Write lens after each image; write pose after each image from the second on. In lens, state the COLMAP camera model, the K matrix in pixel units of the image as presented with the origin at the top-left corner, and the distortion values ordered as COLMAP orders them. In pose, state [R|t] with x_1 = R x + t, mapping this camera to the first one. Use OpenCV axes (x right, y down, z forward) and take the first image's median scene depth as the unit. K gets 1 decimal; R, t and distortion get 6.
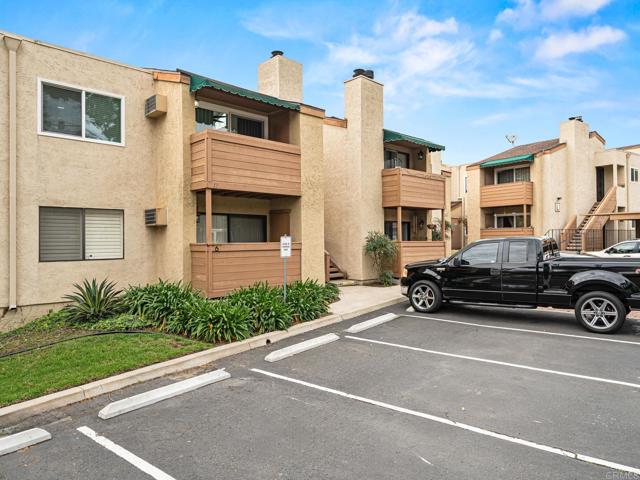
lens RADIAL K [[433.9, 0, 319.9], [0, 433.9, 240.1], [0, 0, 1]] dist [-0.000002, 0.000653]
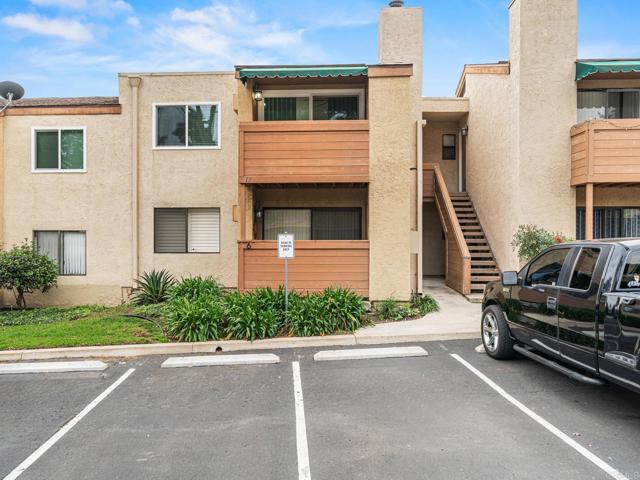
lens RADIAL K [[489.8, 0, 319.8], [0, 489.8, 237.6], [0, 0, 1]] dist [0.004269, -0.003051]
pose [[0.675236, 0.013733, -0.737474, 0.653883], [-0.004952, 0.999889, 0.014086, -0.014359], [0.737585, -0.005859, 0.675228, 0.382044]]
